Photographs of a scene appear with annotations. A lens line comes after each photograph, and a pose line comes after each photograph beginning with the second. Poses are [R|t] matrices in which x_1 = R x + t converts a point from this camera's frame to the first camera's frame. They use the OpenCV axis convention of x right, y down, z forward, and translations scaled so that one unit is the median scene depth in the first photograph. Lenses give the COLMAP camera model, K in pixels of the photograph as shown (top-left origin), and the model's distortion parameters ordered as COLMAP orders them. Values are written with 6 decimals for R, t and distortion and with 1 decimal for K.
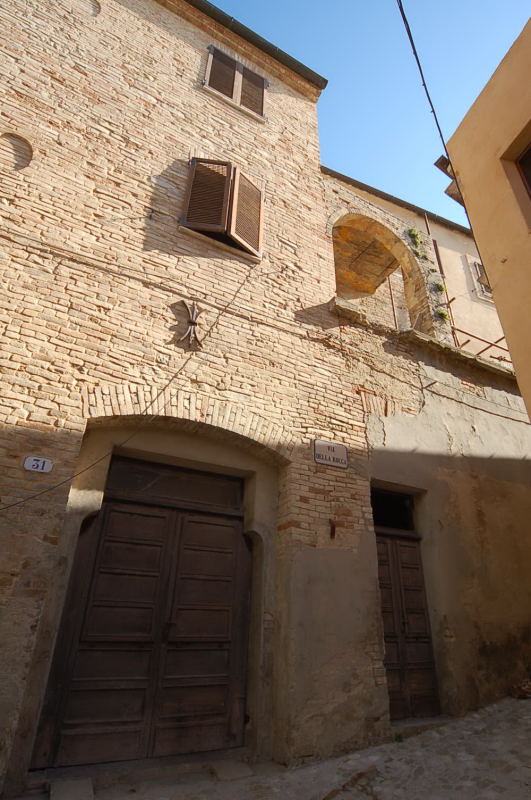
lens RADIAL K [[426.8, 0, 265.5], [0, 426.8, 400.0], [0, 0, 1]] dist [-0.013605, 0.001986]
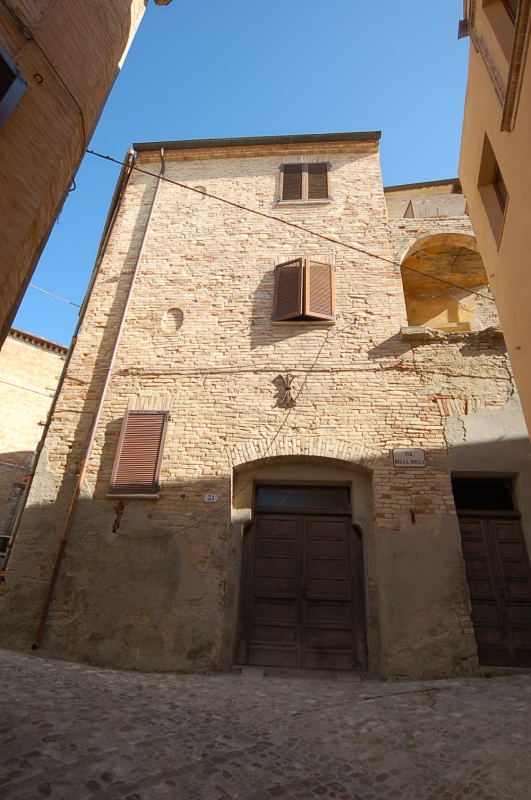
lens RADIAL K [[426.8, 0, 265.5], [0, 426.8, 400.0], [0, 0, 1]] dist [-0.013605, 0.001986]
pose [[0.830310, -0.243000, -0.501534, 0.496609], [0.231360, 0.969017, -0.086476, -0.031142], [0.507009, -0.044233, 0.860805, -0.316288]]
